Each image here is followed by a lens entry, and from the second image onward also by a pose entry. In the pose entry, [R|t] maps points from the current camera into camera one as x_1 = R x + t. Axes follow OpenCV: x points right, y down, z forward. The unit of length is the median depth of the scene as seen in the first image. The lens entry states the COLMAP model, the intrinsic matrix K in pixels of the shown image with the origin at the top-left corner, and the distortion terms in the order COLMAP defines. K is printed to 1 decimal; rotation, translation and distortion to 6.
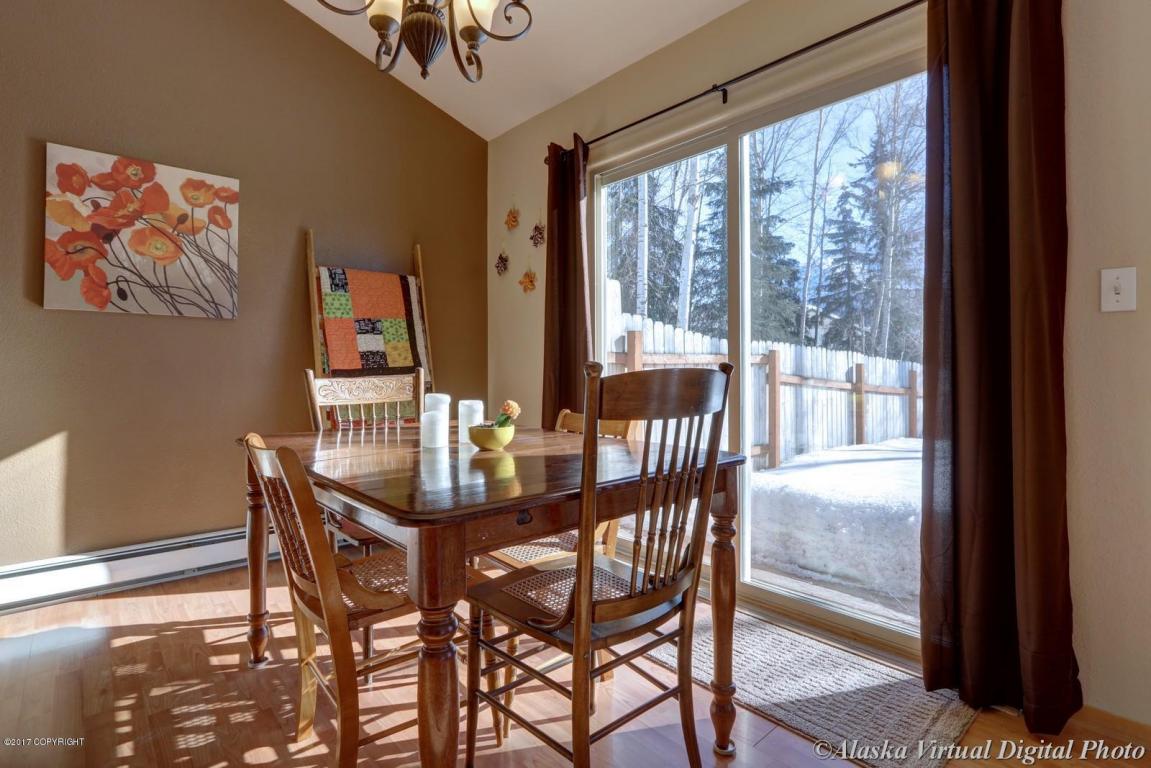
lens RADIAL K [[567.5, 0, 606.5], [0, 567.5, 366.9], [0, 0, 1]] dist [-0.015773, -0.000808]
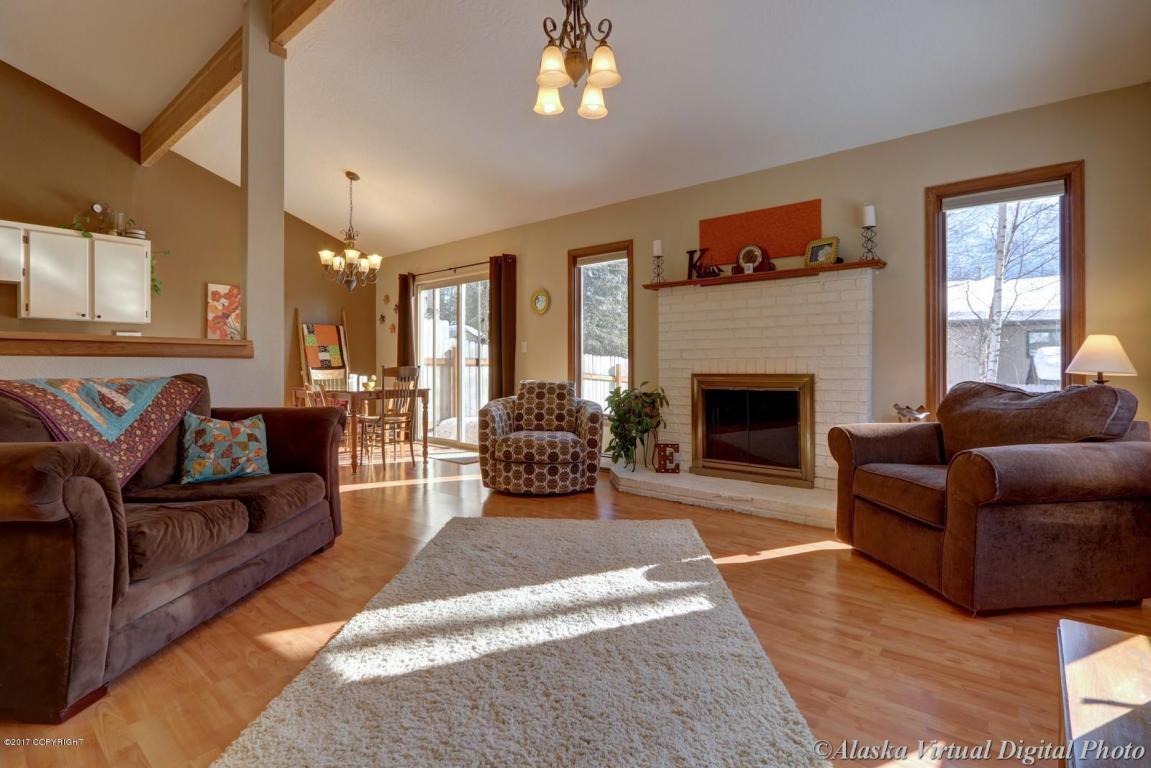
lens RADIAL K [[537.6, 0, 570.3], [0, 537.6, 380.0], [0, 0, 1]] dist [-0.023845, 0.003016]
pose [[0.994386, 0.009946, 0.105347, 0.447764], [-0.013807, 0.999257, 0.035987, -0.038663], [-0.104911, -0.037240, 0.993784, -1.593663]]
